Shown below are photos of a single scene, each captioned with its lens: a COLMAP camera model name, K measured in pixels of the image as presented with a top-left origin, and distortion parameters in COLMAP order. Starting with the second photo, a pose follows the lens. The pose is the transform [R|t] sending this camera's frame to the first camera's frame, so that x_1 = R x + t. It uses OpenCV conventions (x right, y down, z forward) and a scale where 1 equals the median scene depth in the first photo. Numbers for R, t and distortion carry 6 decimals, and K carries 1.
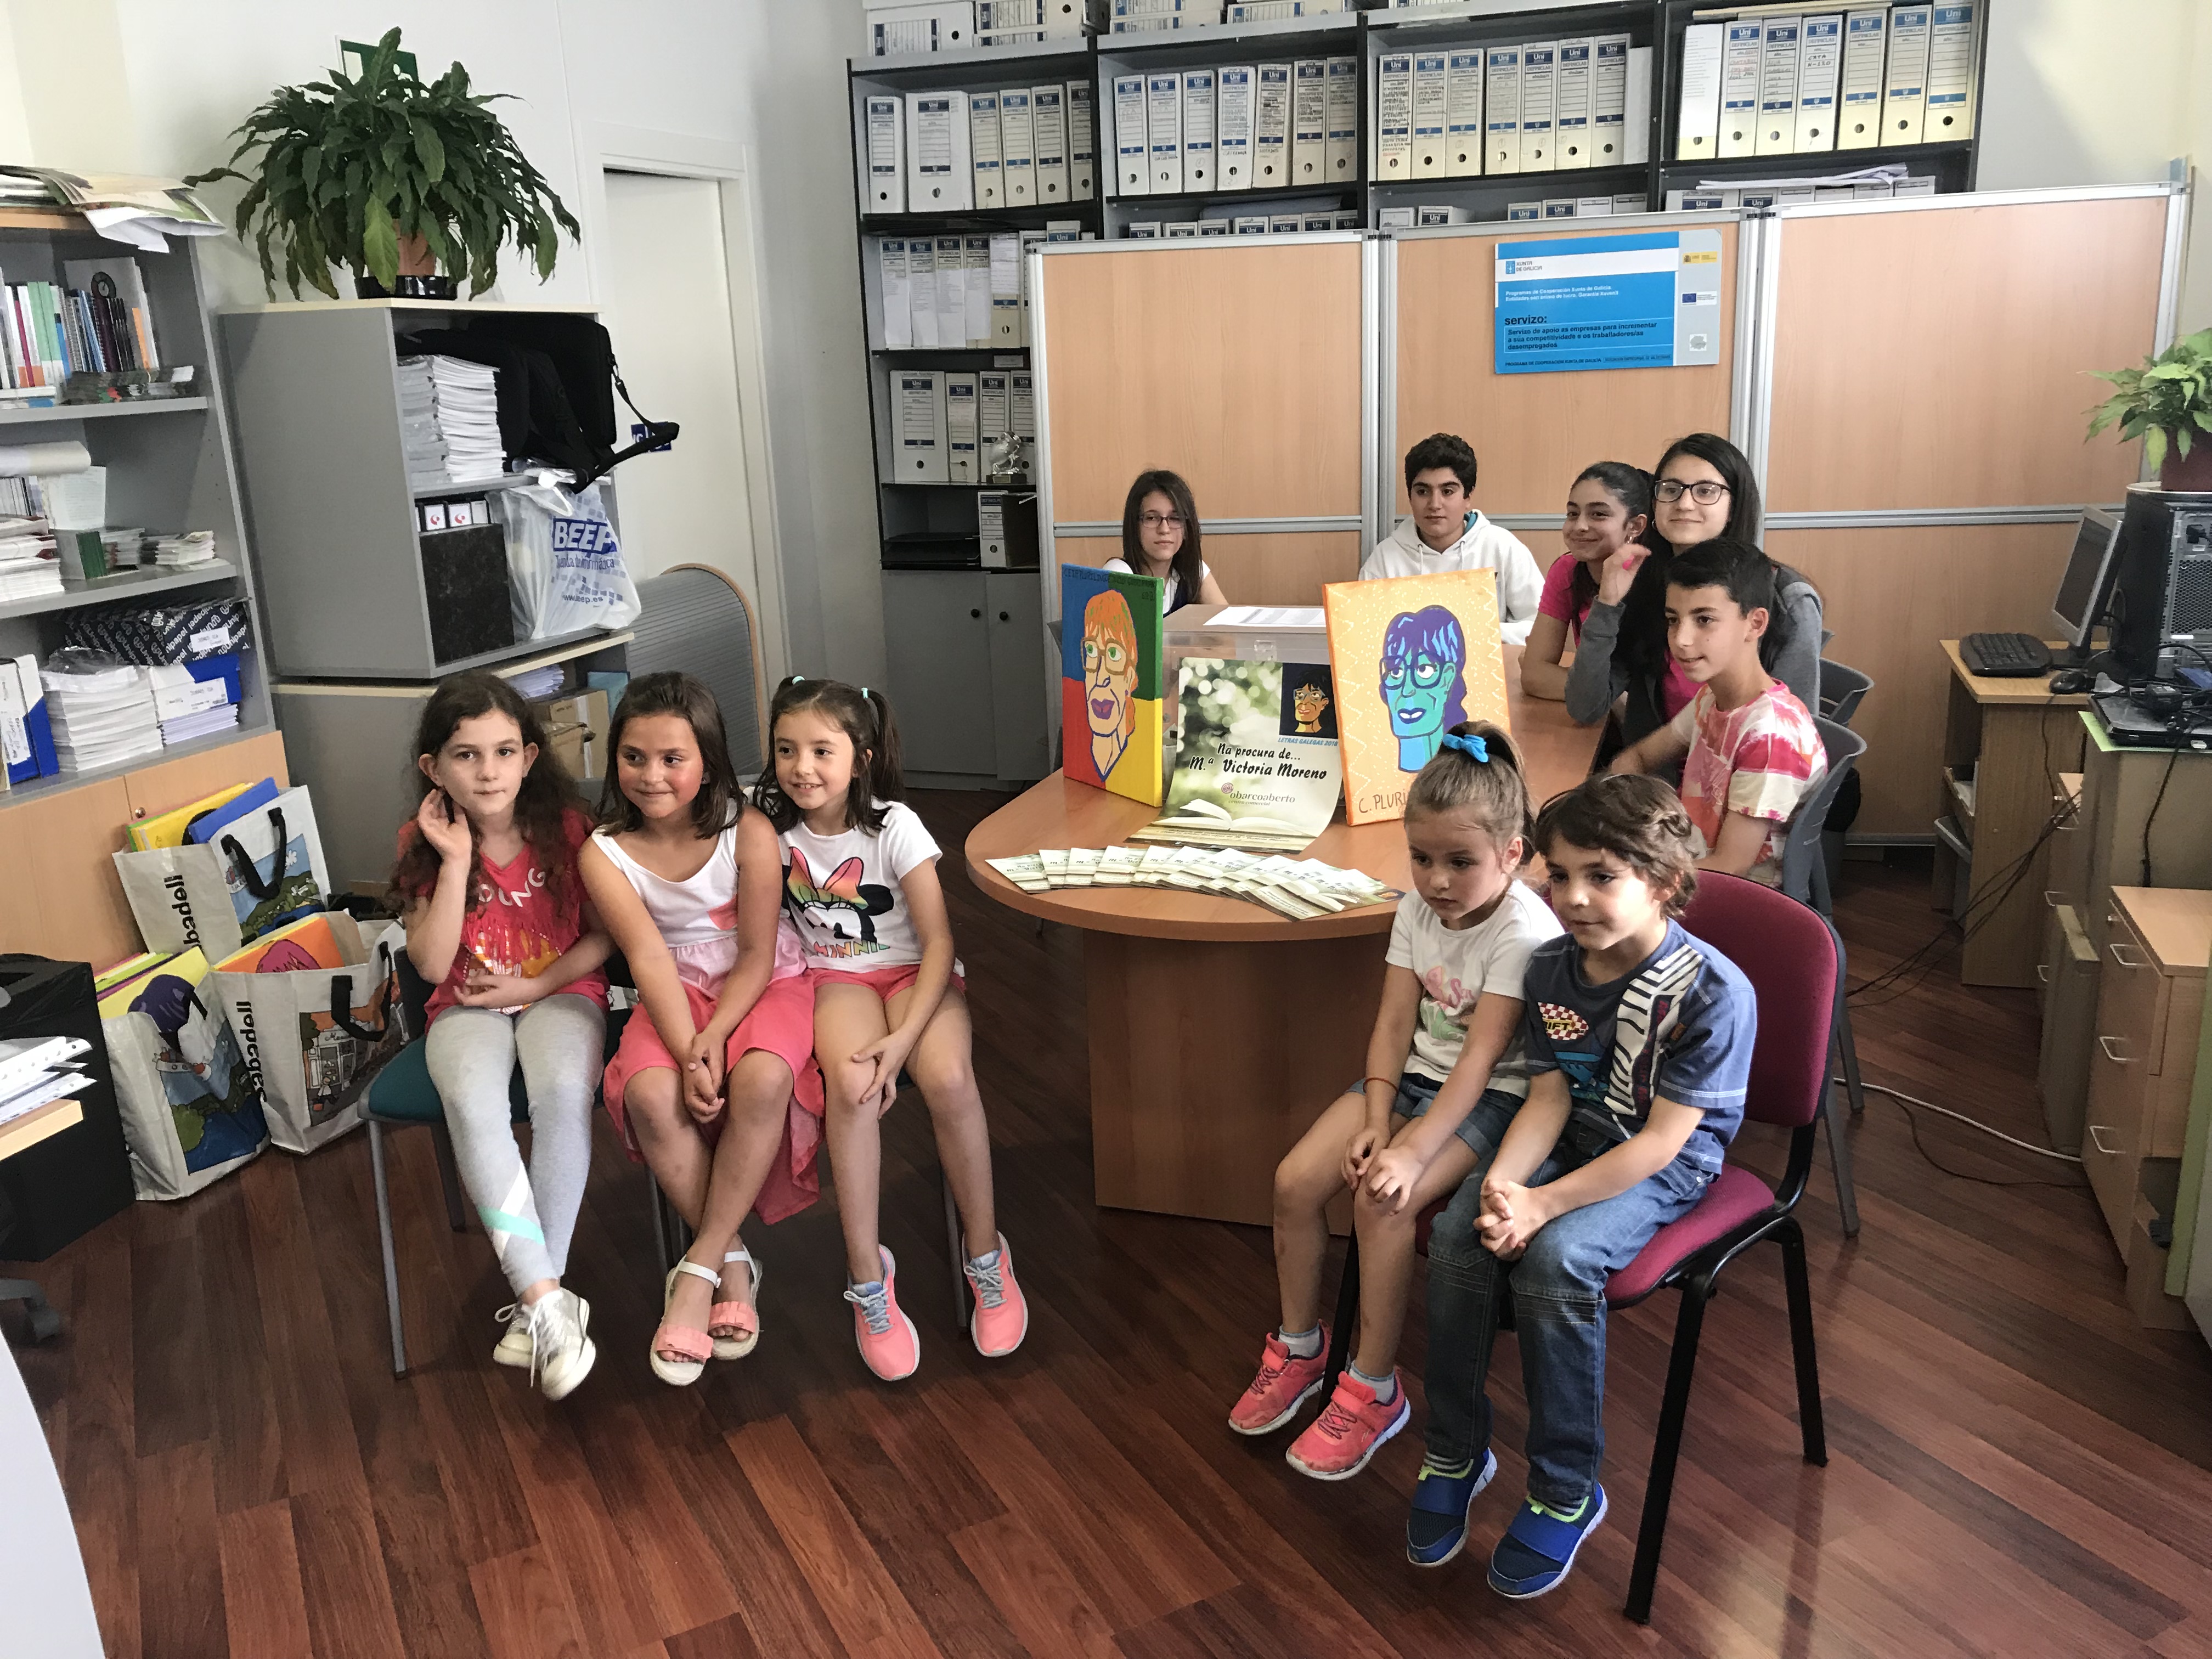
lens RADIAL K [[1838.7, 0, 1110.7], [0, 1838.7, 819.1], [0, 0, 1]] dist [-0.012316, 0.043782]
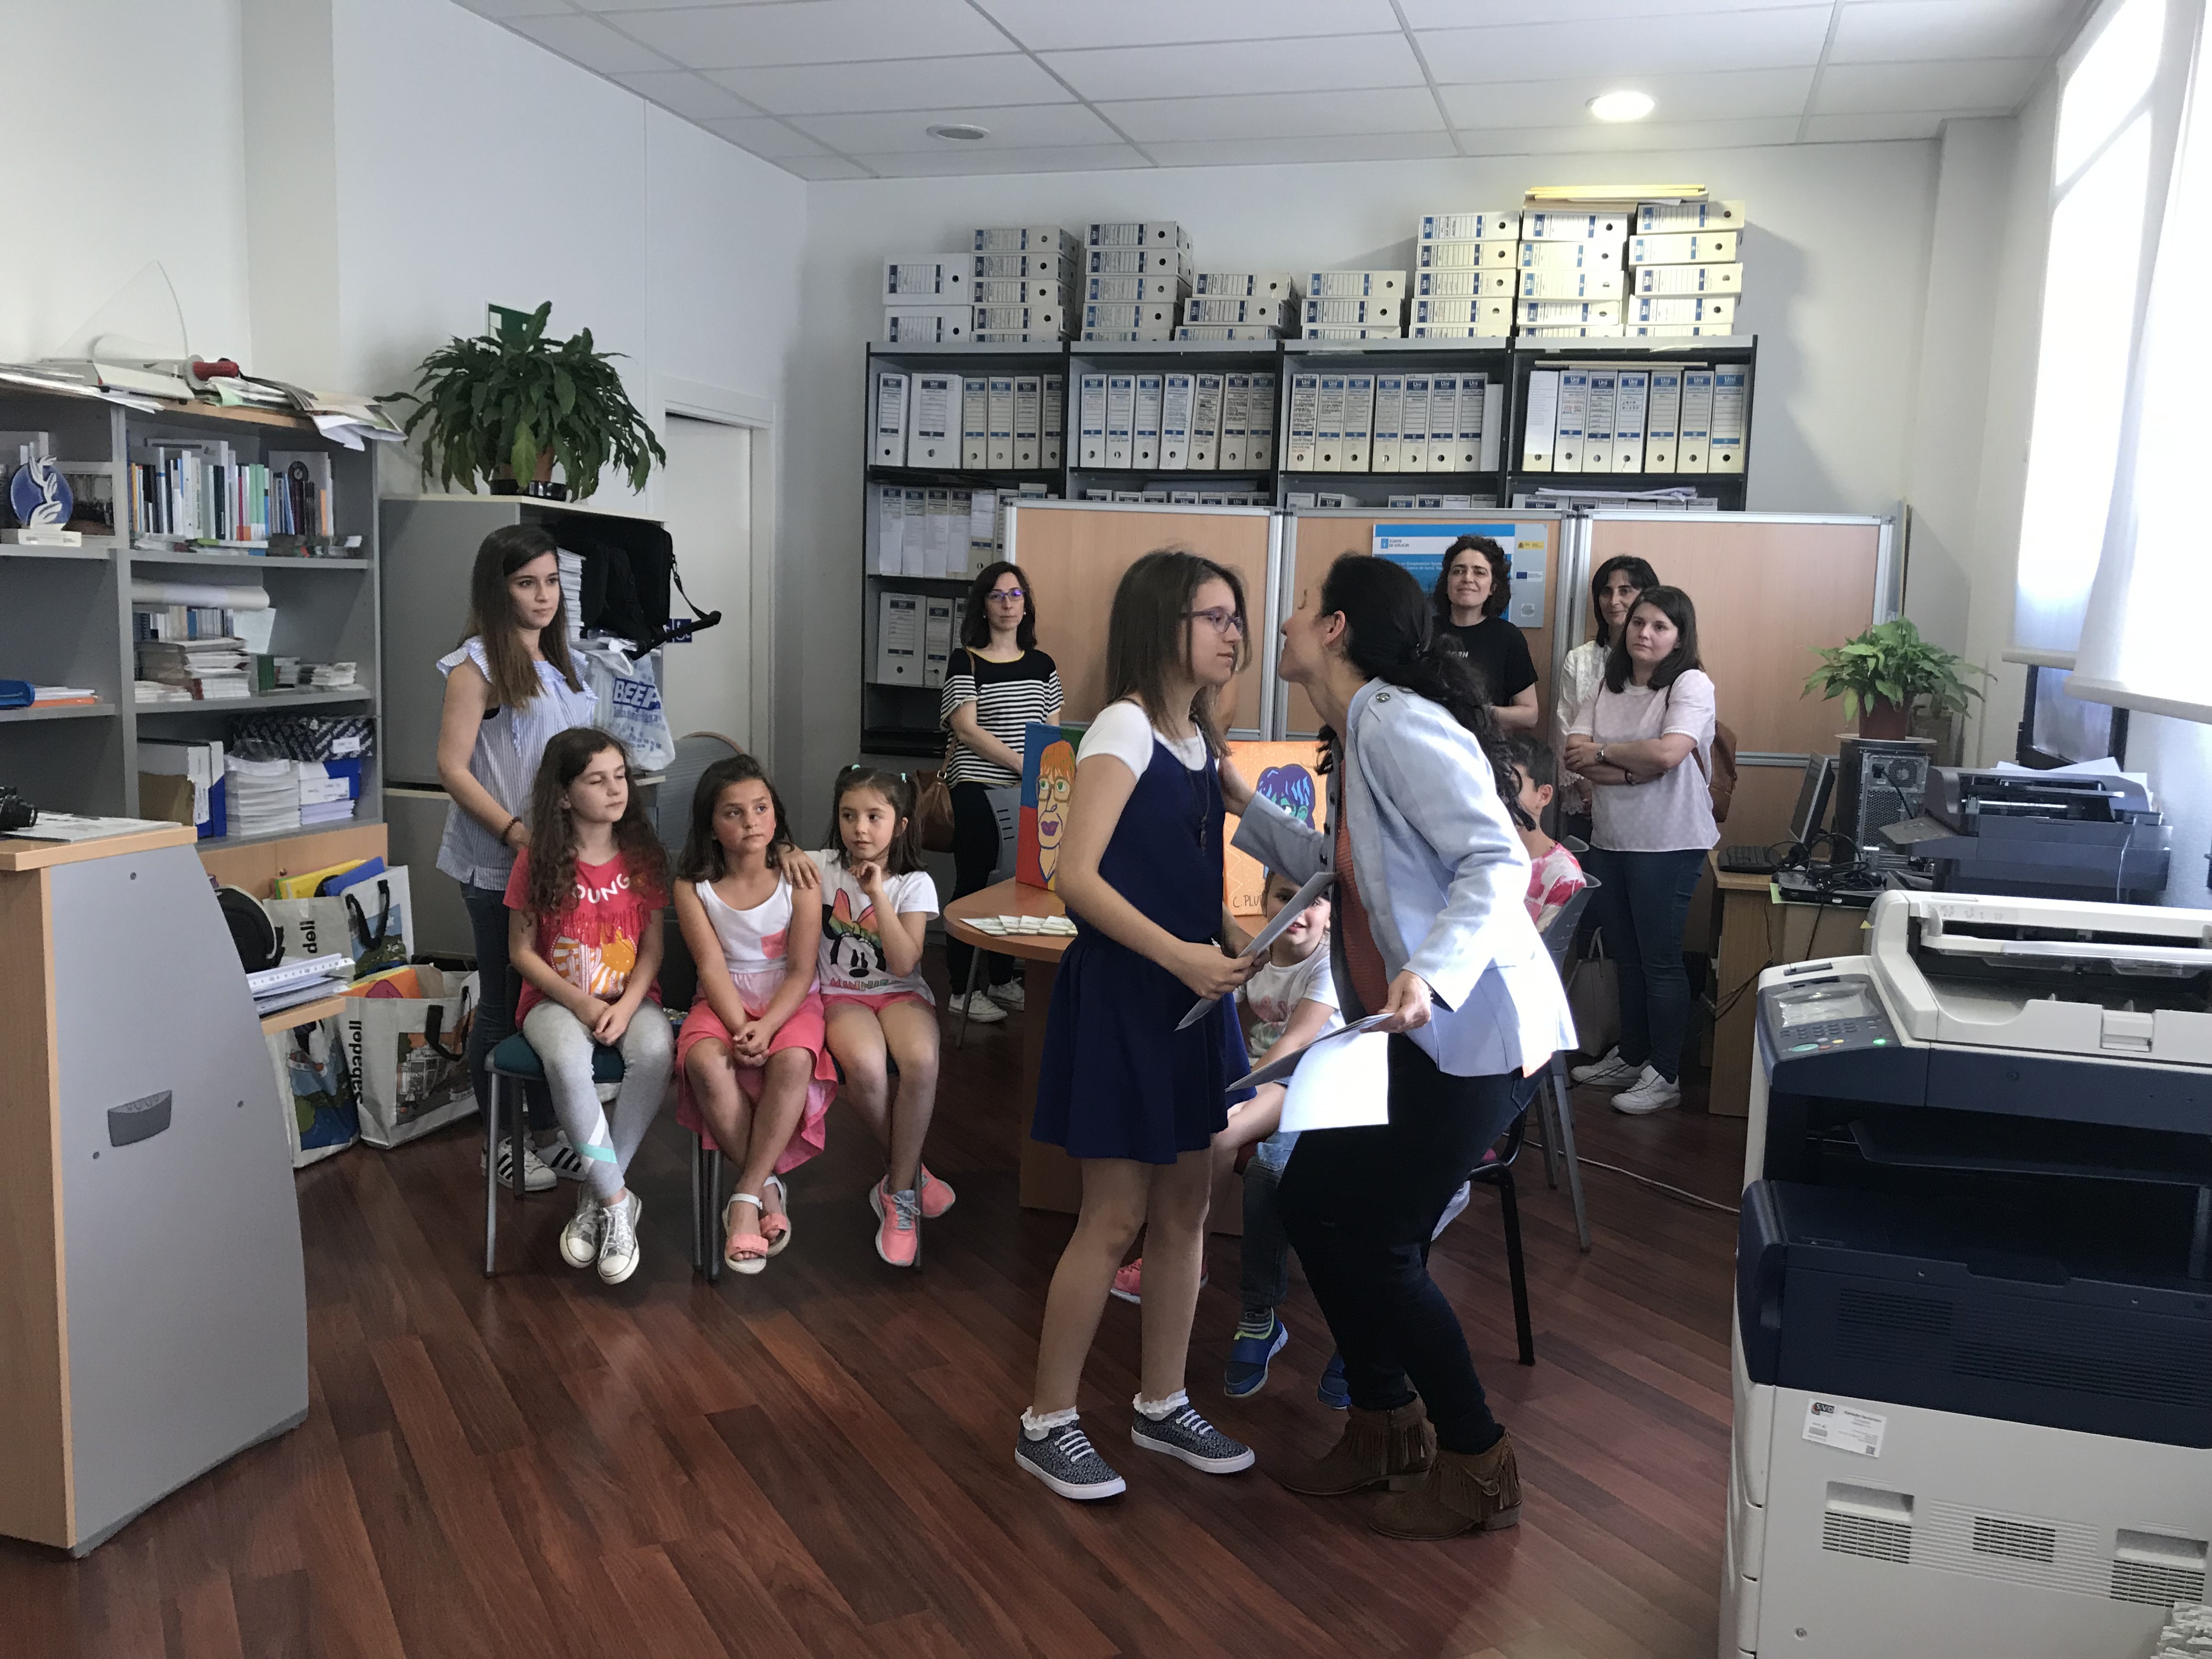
lens RADIAL K [[1823.5, 0, 1116.6], [0, 1823.5, 832.4], [0, 0, 1]] dist [0.052582, -0.132334]
pose [[0.996850, 0.066786, 0.042765, -0.007465], [-0.060460, 0.988977, -0.135165, 0.074264], [-0.051320, 0.132154, 0.989900, -0.199811]]
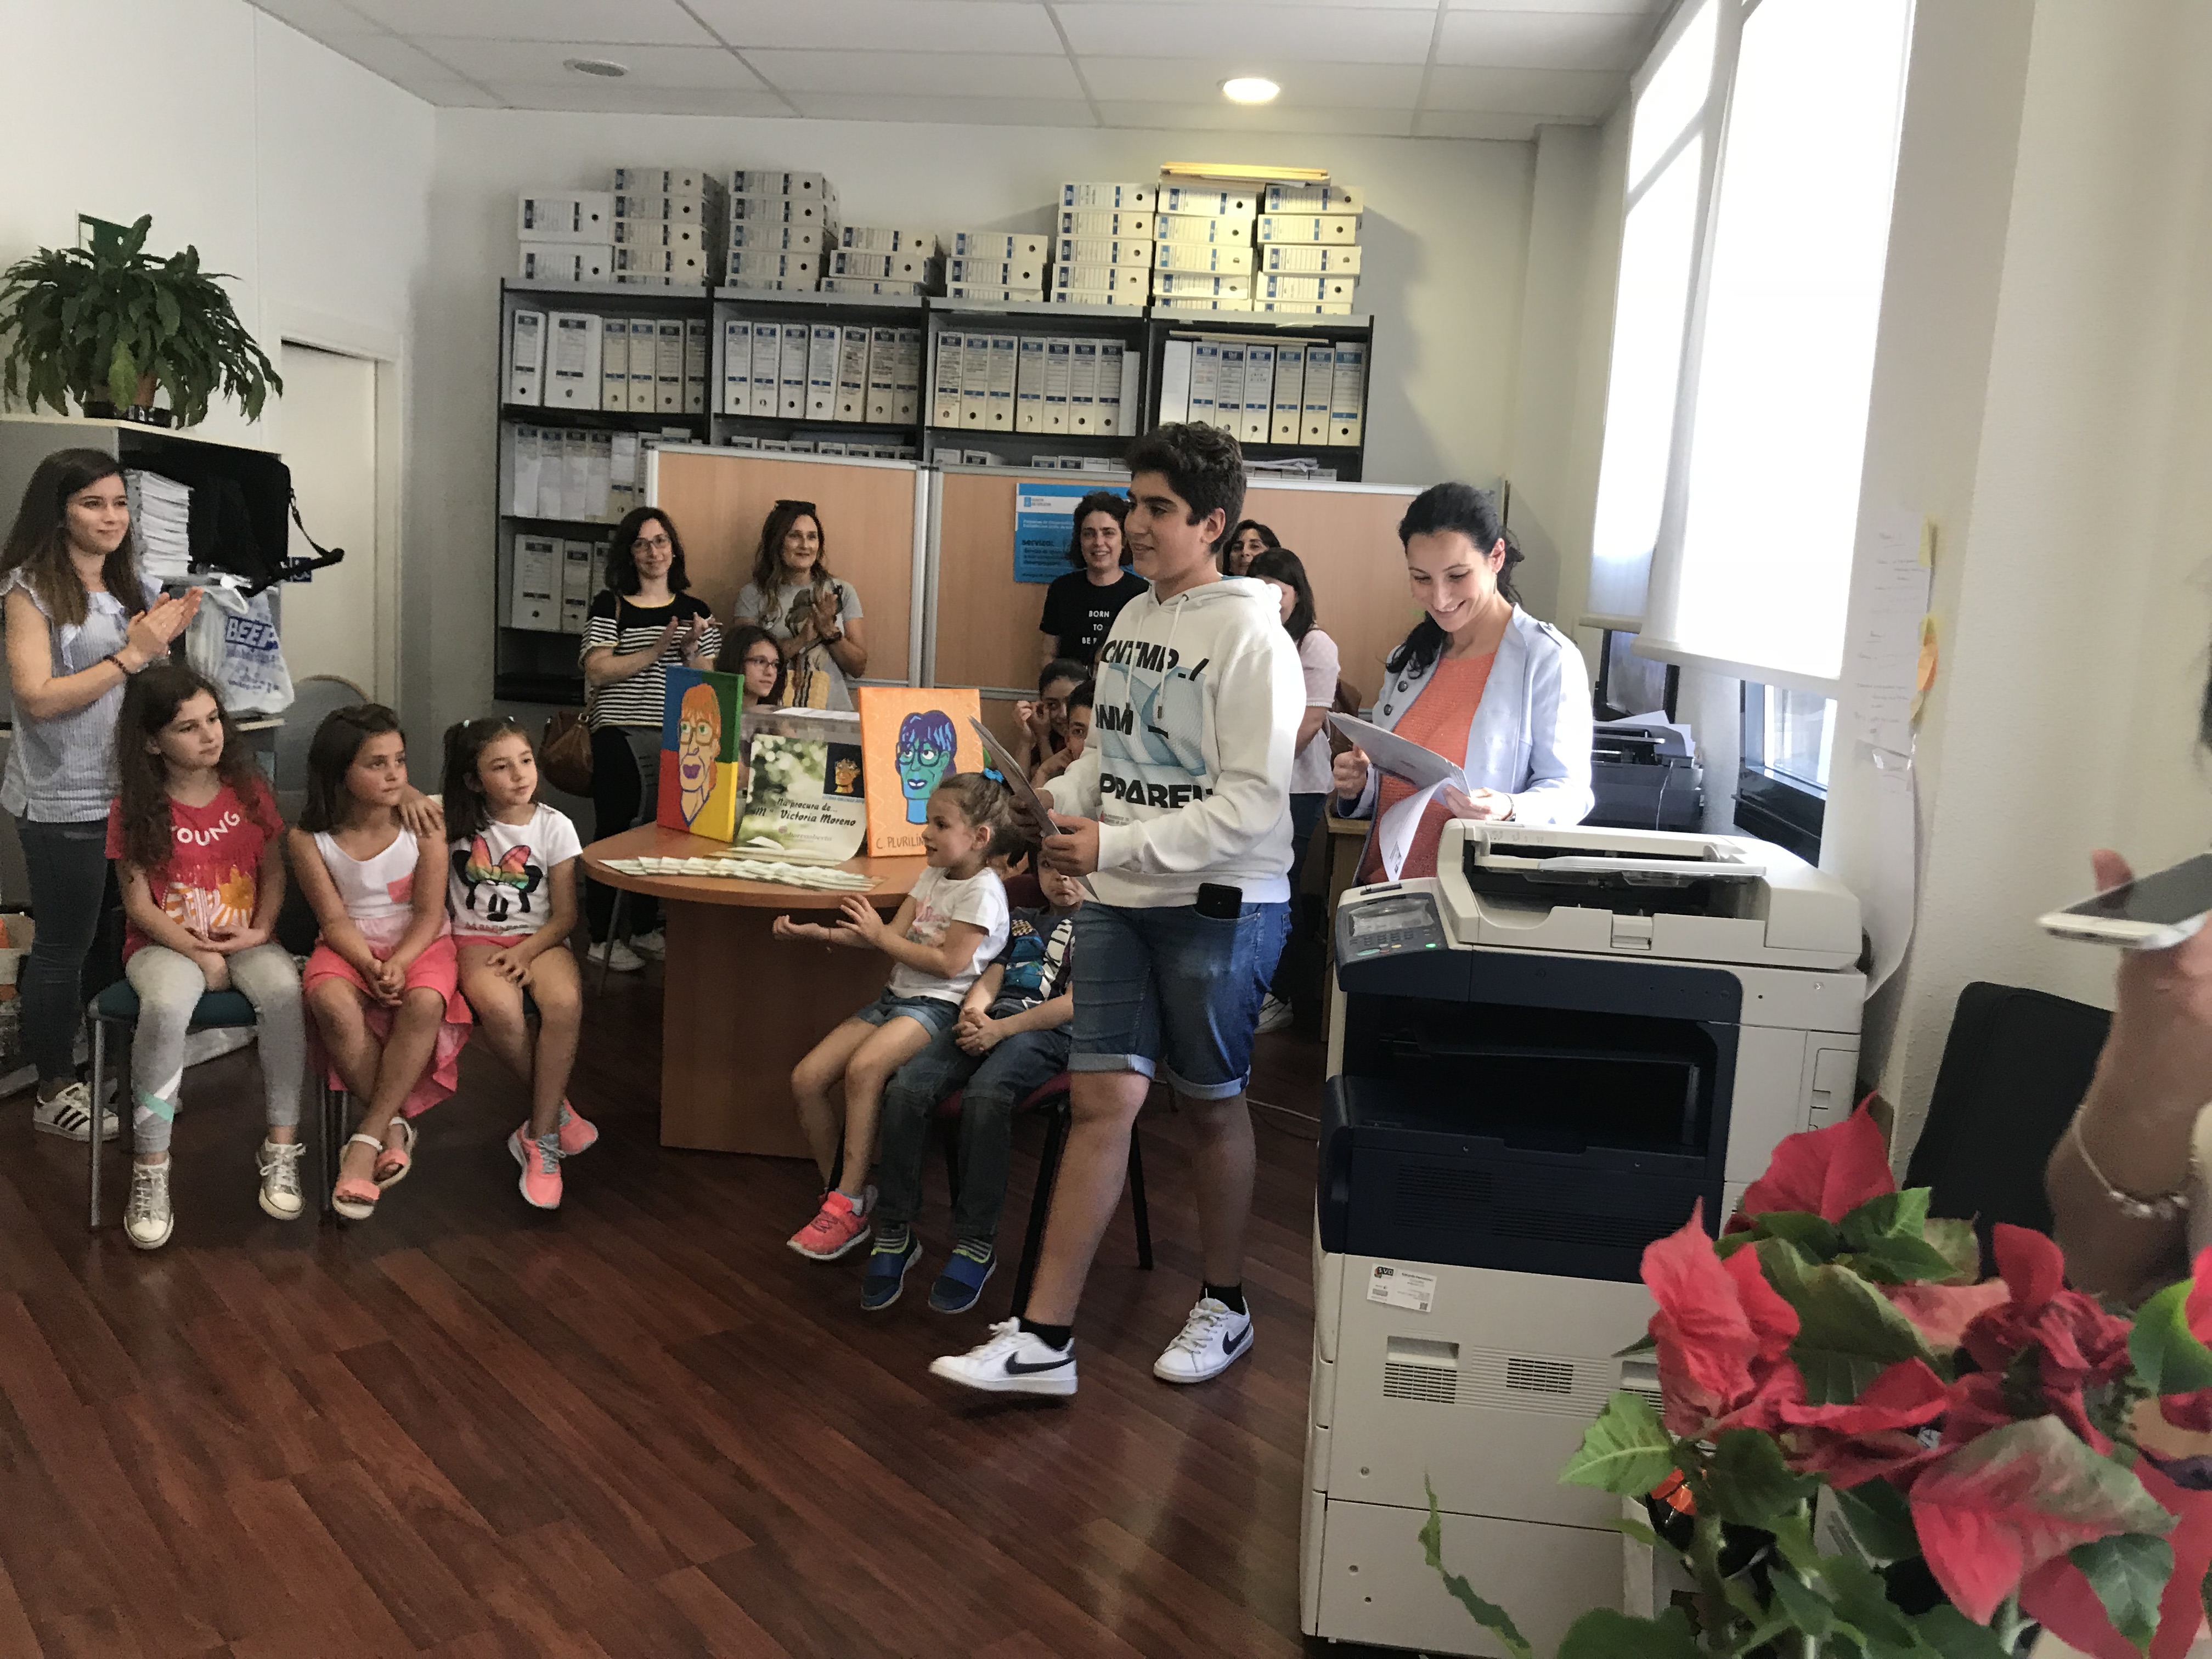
lens RADIAL K [[1835.8, 0, 1096.1], [0, 1835.8, 821.1], [0, 0, 1]] dist [0.011432, 0.003453]
pose [[0.973471, 0.066523, 0.218926, -0.004740], [-0.038776, 0.990928, -0.128681, 0.085634], [-0.225500, 0.116778, 0.967219, -0.229853]]
